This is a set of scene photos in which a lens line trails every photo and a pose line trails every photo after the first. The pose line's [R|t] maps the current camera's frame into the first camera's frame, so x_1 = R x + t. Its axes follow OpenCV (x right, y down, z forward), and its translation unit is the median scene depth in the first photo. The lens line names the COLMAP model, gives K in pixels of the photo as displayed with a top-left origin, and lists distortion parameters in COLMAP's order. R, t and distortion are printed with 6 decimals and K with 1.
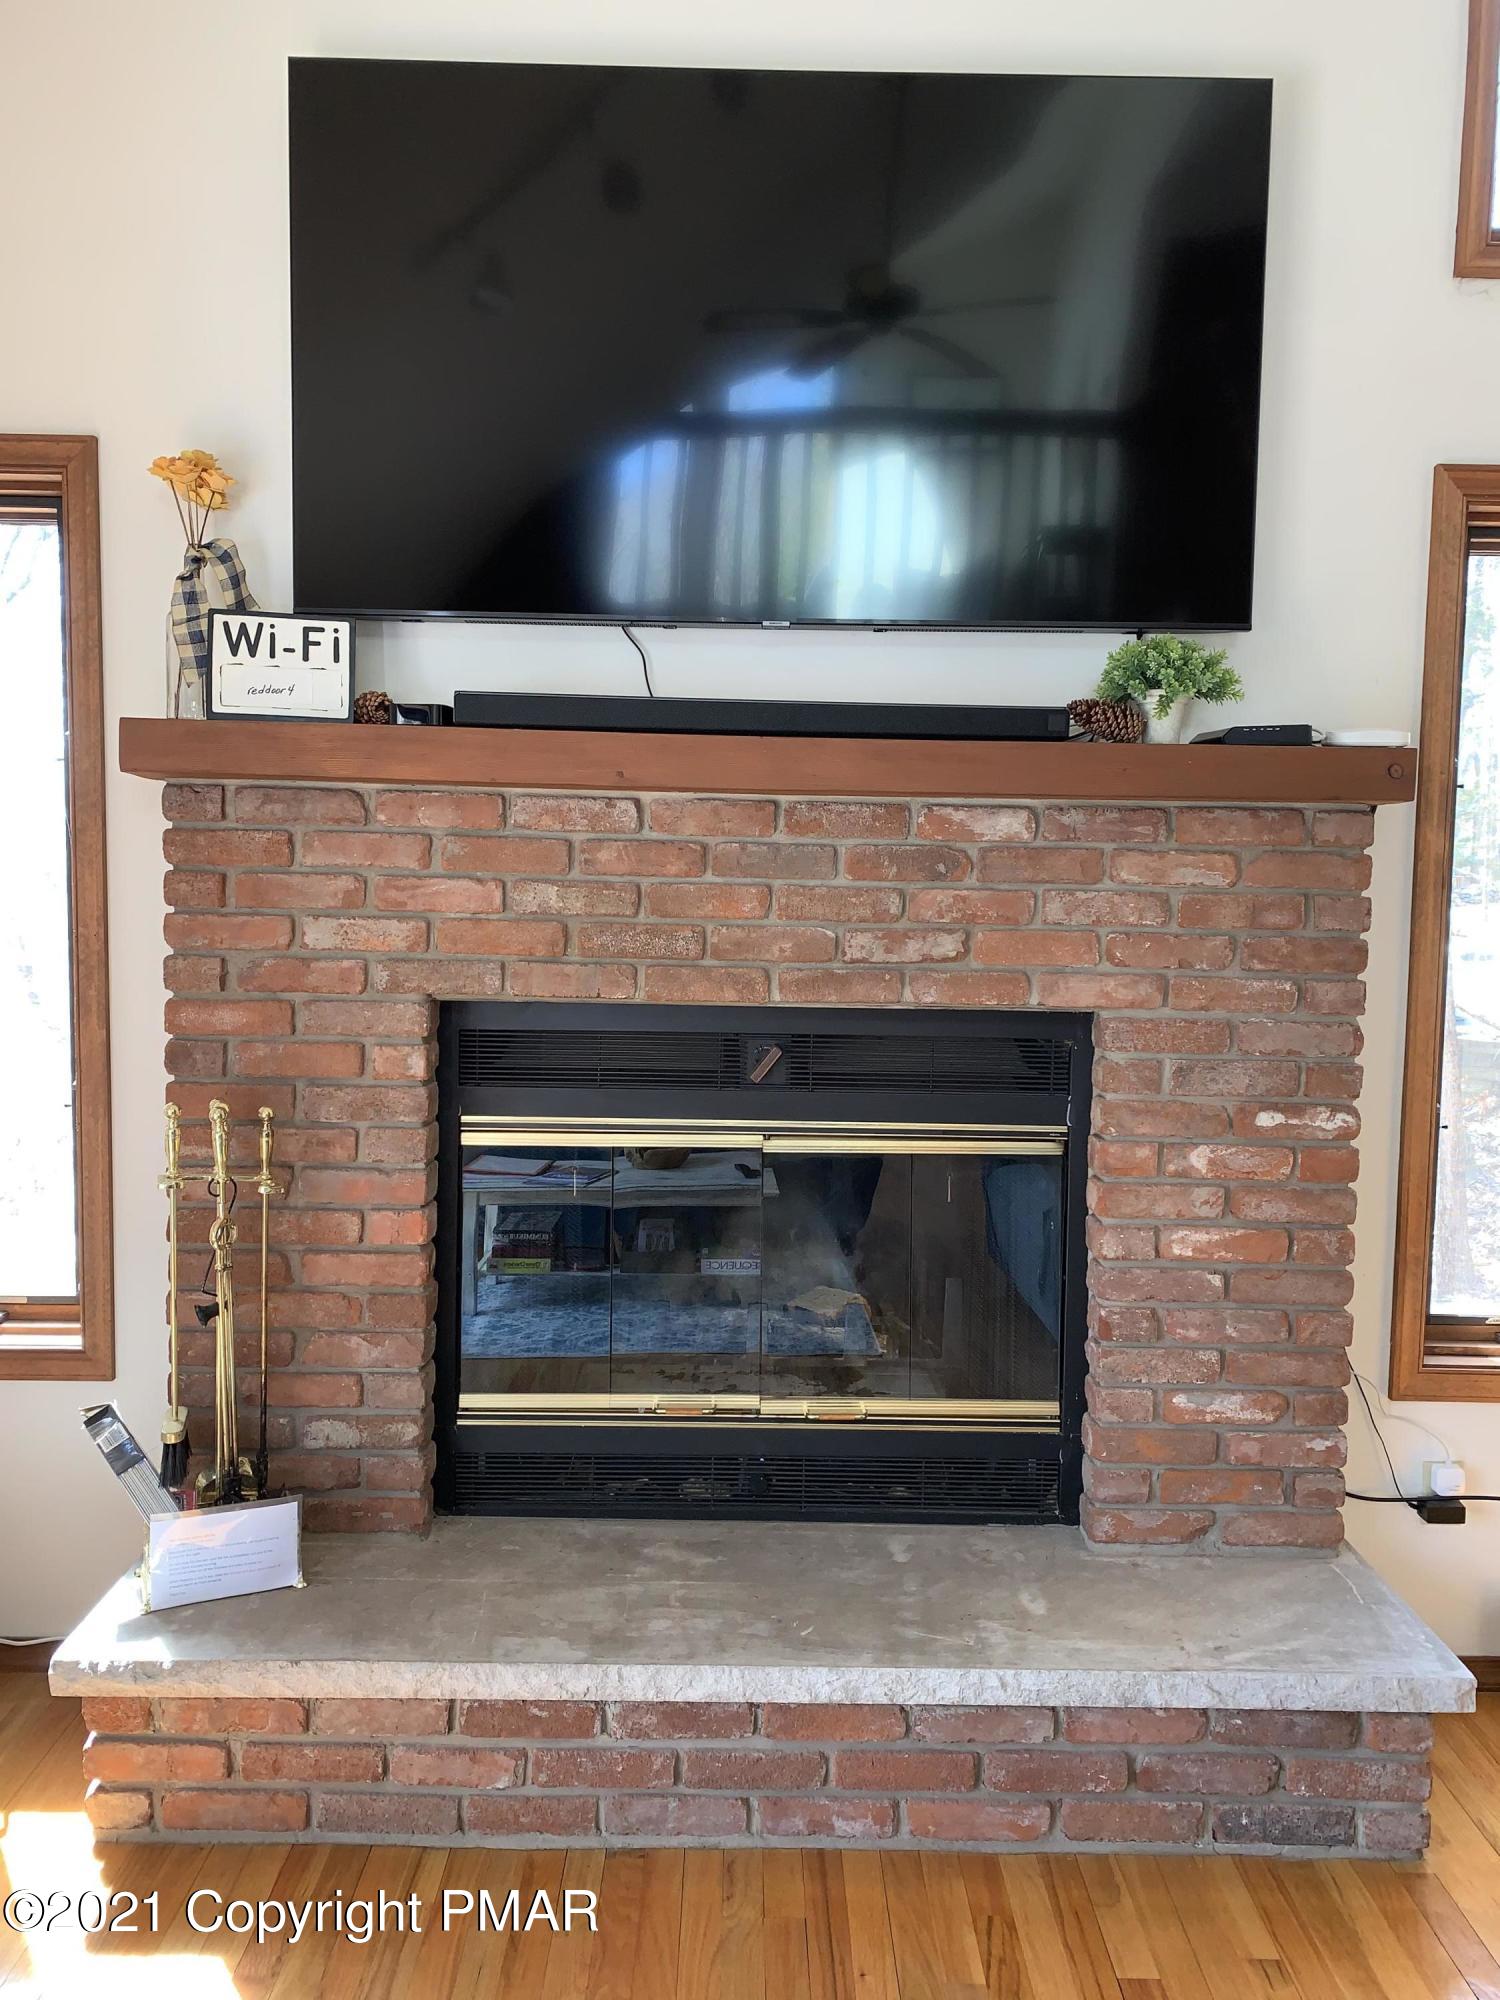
lens RADIAL K [[1540.1, 0, 752.2], [0, 1540.1, 1003.4], [0, 0, 1]] dist [0.046417, -0.017563]
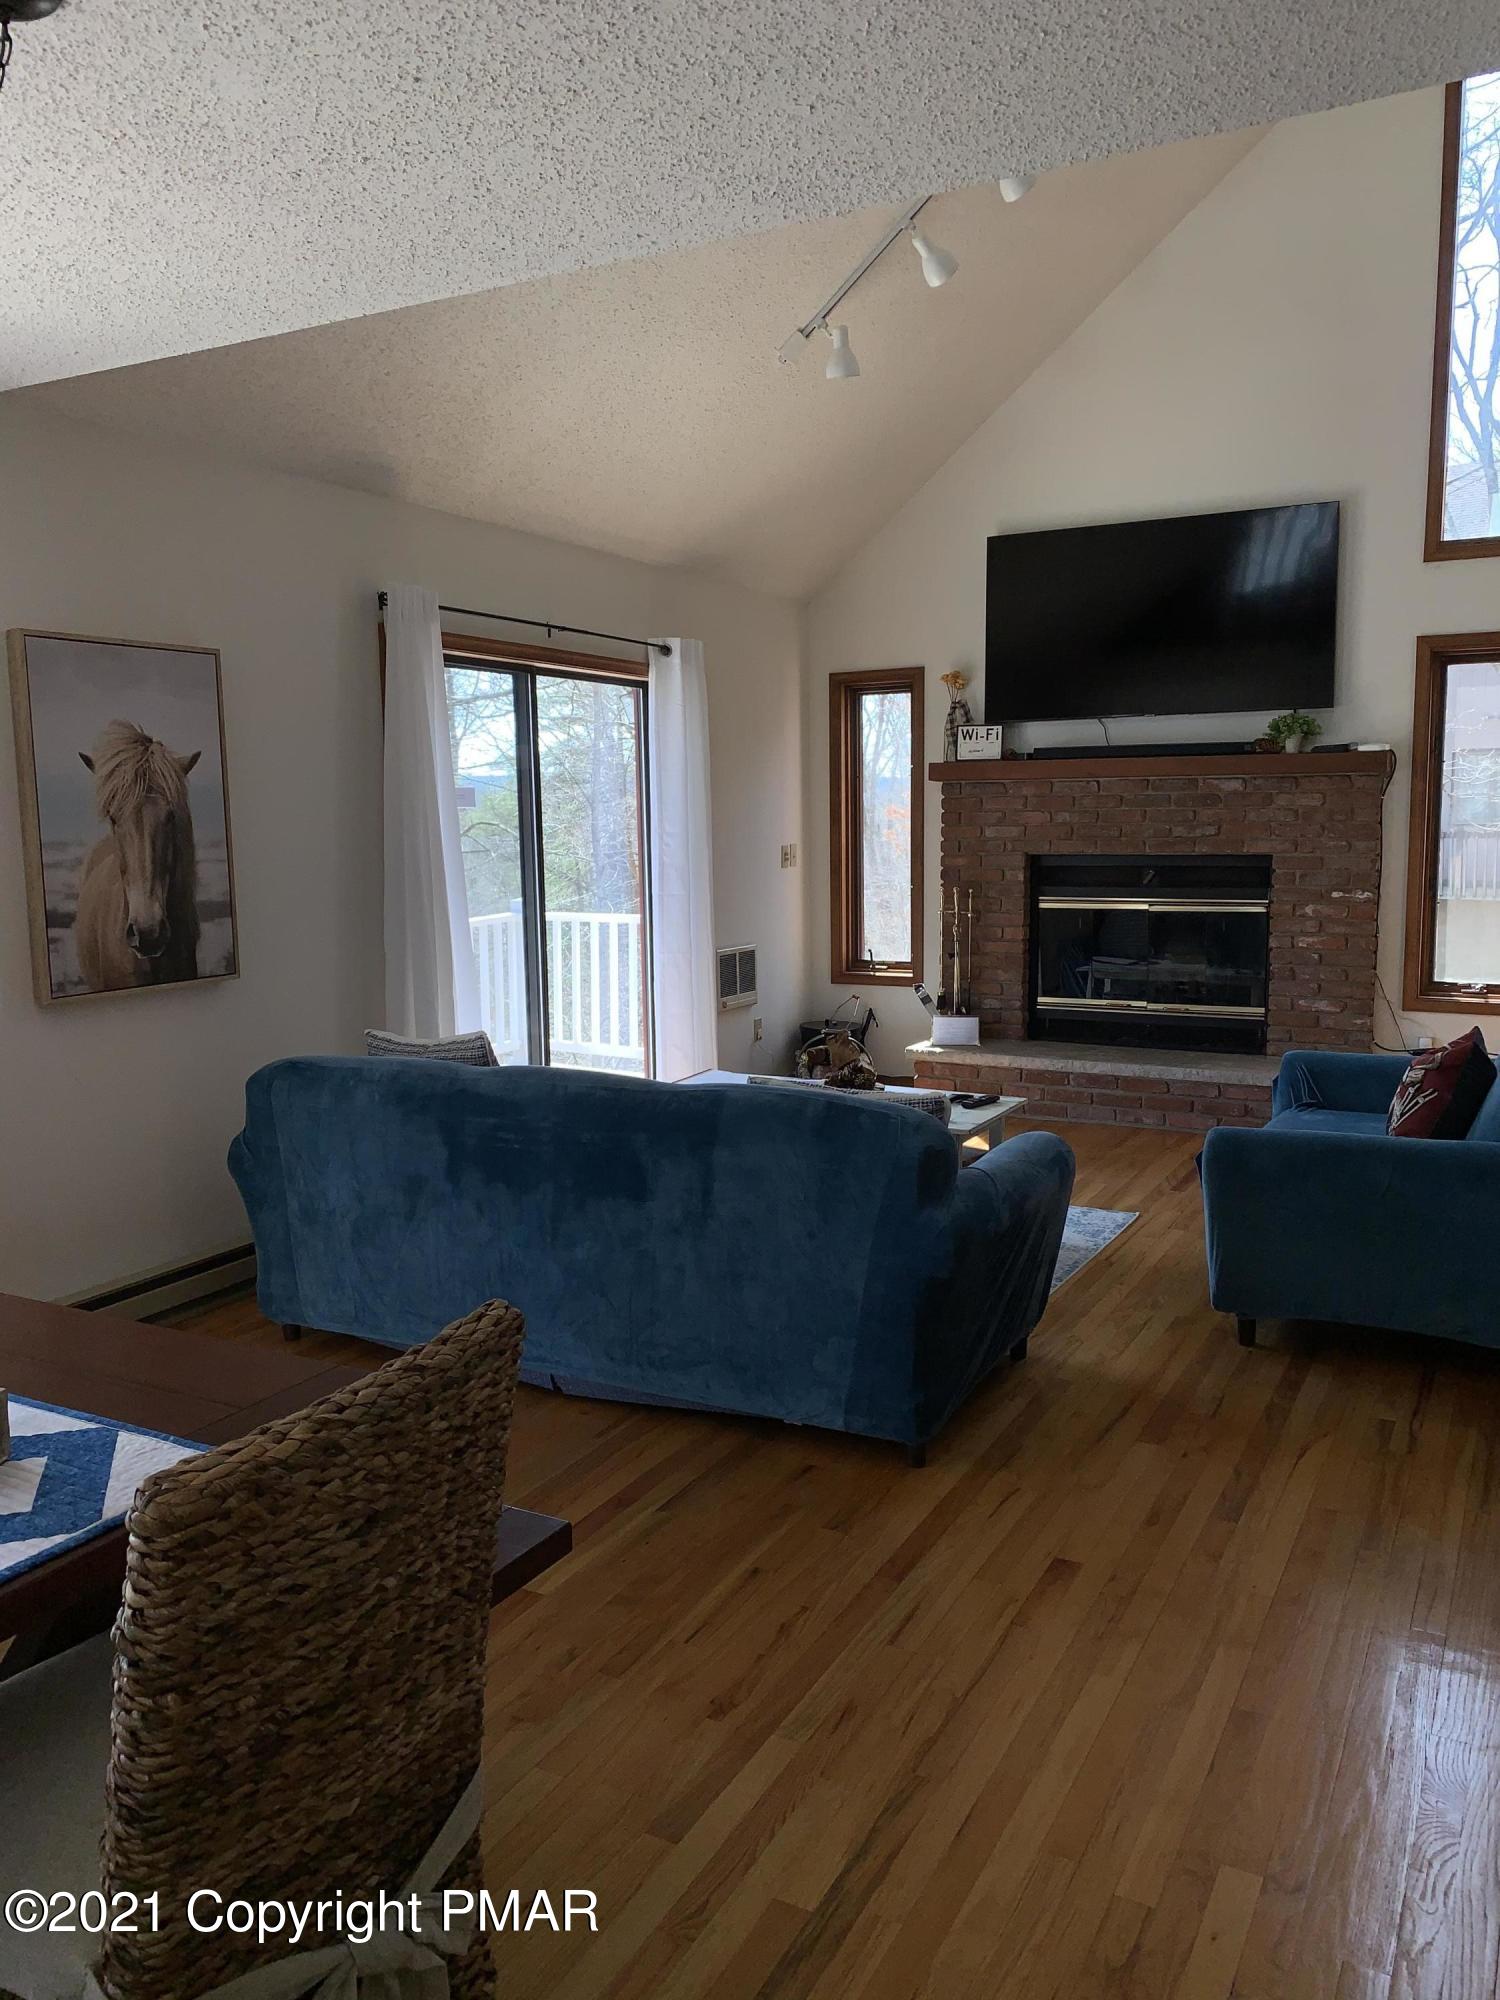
lens RADIAL K [[1540.1, 0, 753.3], [0, 1540.1, 992.4], [0, 0, 1]] dist [0.046417, -0.017563]
pose [[0.880387, 0.025134, -0.473590, 0.715750], [-0.015504, 0.999586, 0.024228, 0.194301], [0.474003, -0.013988, 0.880412, -1.788323]]
